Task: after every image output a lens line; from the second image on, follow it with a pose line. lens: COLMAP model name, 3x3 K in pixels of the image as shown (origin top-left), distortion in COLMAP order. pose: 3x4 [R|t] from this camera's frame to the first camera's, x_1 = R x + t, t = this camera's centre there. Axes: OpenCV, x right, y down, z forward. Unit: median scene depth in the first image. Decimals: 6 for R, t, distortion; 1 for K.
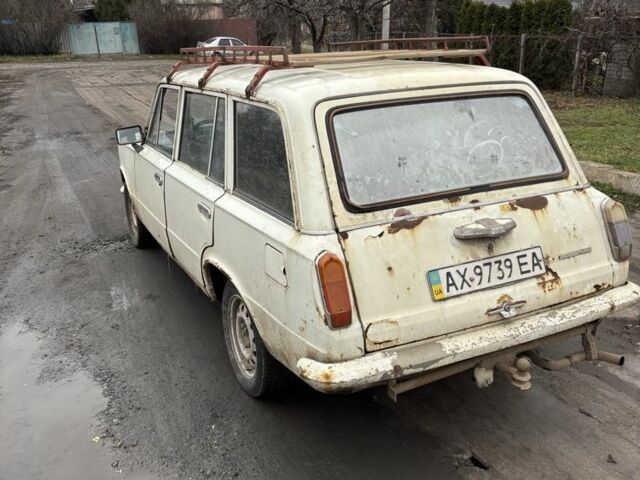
lens RADIAL K [[646.2, 0, 320.0], [0, 646.2, 240.0], [0, 0, 1]] dist [0.122651, -0.350482]
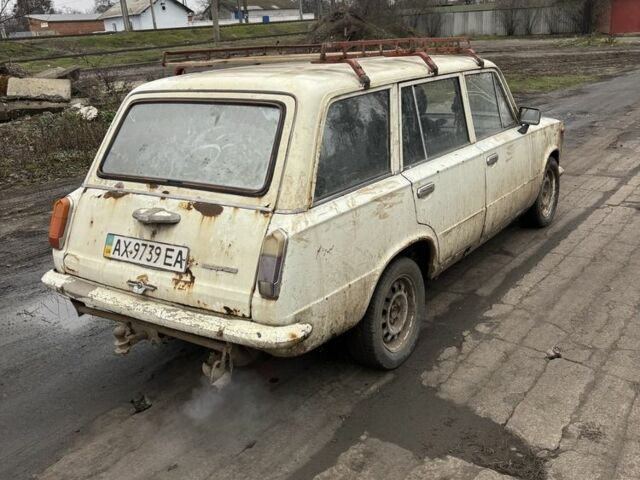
lens RADIAL K [[646.2, 0, 320.0], [0, 646.2, 240.0], [0, 0, 1]] dist [0.122651, -0.350482]
pose [[0.492562, 0.267591, -0.828117, 1.340137], [-0.235108, 0.957089, 0.169425, -0.236609], [0.837918, 0.111245, 0.534338, 0.623806]]
